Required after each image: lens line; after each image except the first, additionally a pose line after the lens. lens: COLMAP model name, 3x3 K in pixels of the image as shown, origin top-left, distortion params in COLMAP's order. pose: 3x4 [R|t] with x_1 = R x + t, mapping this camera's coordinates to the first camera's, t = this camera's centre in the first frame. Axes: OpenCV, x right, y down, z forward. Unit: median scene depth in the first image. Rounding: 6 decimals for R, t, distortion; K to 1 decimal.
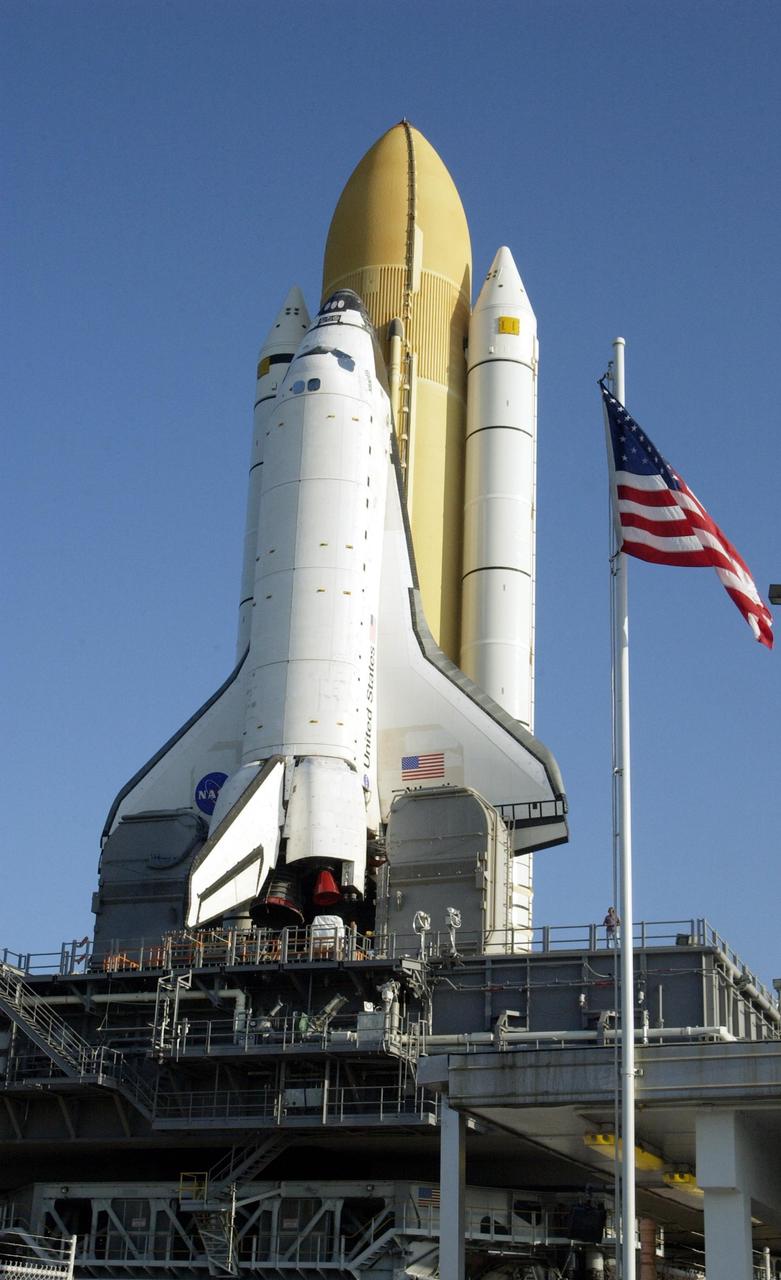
lens RADIAL K [[1796.0, 0, 390.5], [0, 1796.0, 640.0], [0, 0, 1]] dist [0.022591, -0.002878]
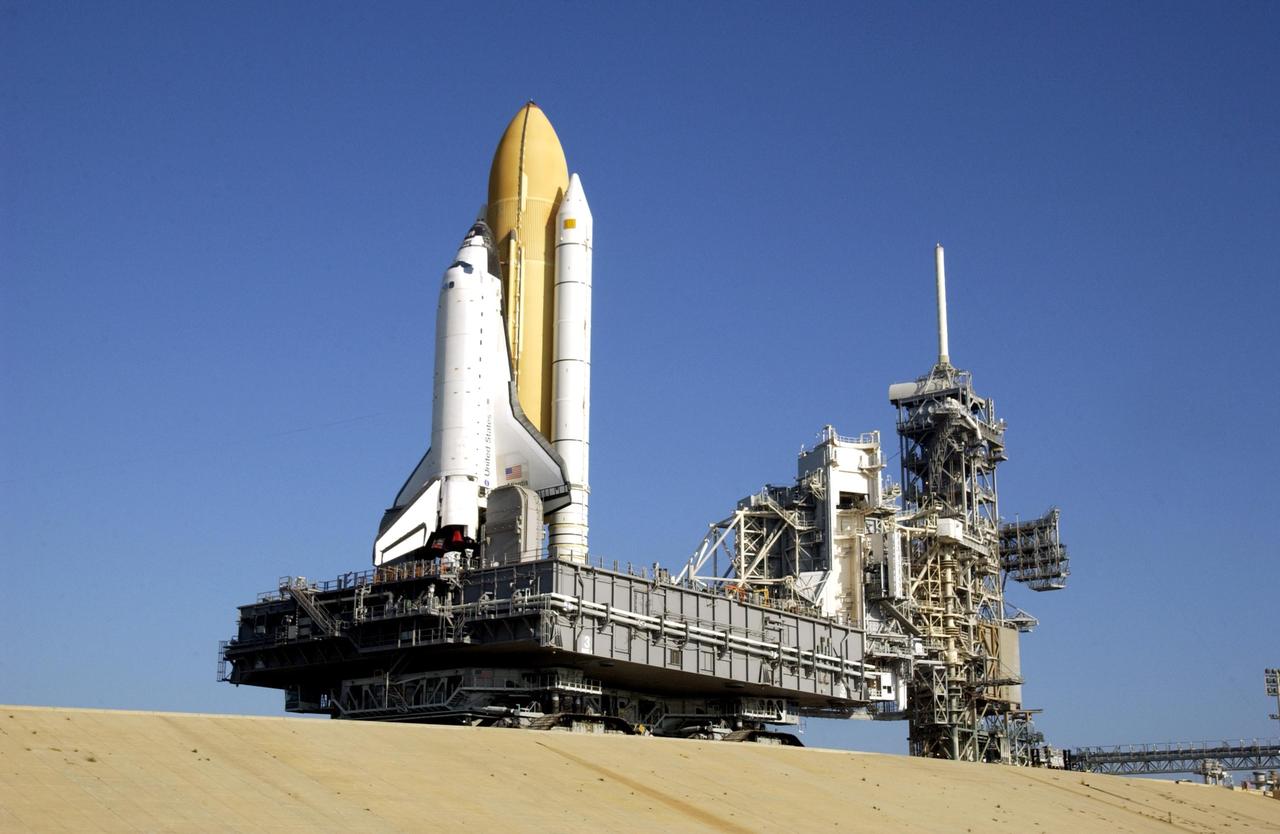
lens RADIAL K [[1599.5, 0, 640.0], [0, 1599.5, 417.0], [0, 0, 1]] dist [0.010153, 0.059850]
pose [[0.953177, -0.112059, -0.280885, 0.714966], [0.141974, 0.985910, 0.088457, -0.140353], [0.267015, -0.124194, 0.955656, -0.732774]]
